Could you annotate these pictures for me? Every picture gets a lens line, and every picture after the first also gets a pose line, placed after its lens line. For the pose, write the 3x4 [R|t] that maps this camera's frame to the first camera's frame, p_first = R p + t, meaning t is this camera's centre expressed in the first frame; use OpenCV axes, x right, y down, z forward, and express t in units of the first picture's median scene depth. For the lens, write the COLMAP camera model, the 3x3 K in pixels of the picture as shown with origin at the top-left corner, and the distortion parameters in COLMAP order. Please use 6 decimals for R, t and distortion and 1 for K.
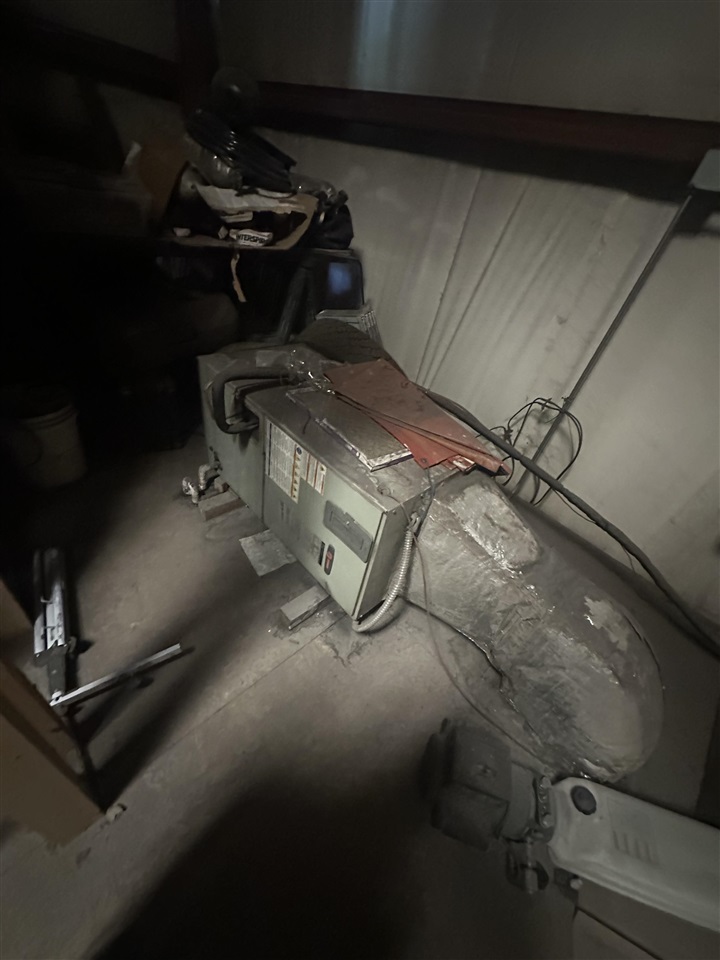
lens RADIAL K [[383.0, 0, 360.6], [0, 383.0, 481.3], [0, 0, 1]] dist [-0.002612, 0.000130]
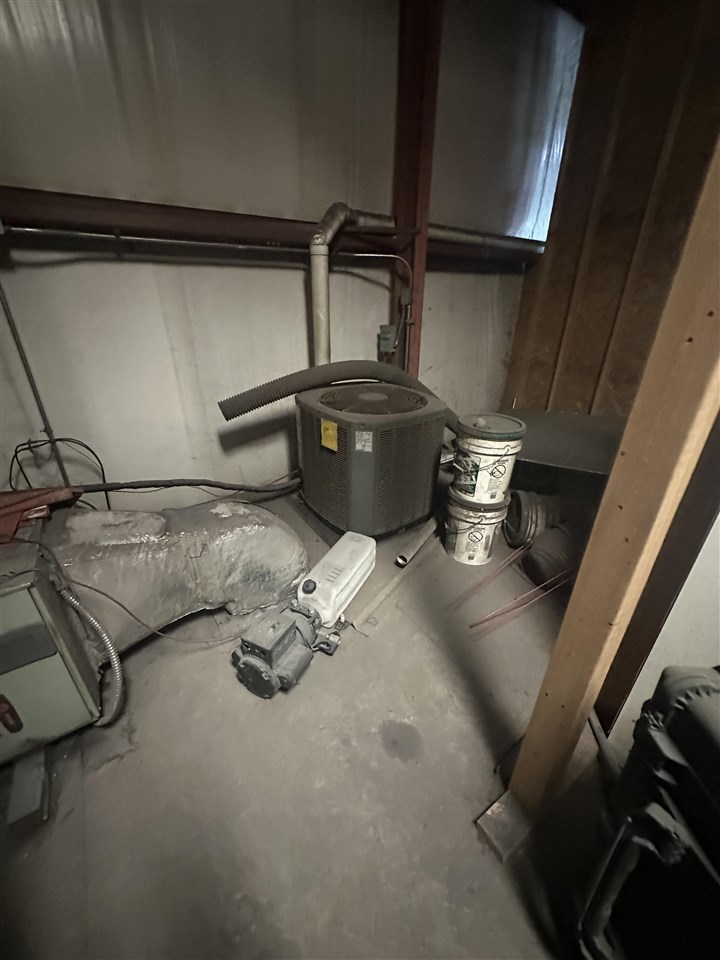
lens RADIAL K [[383.0, 0, 360.6], [0, 383.0, 481.3], [0, 0, 1]] dist [-0.002612, 0.000130]
pose [[0.176851, -0.589191, 0.788402, -0.319958], [0.639333, 0.677790, 0.363116, 0.073700], [-0.748316, 0.439834, 0.496557, -0.128330]]
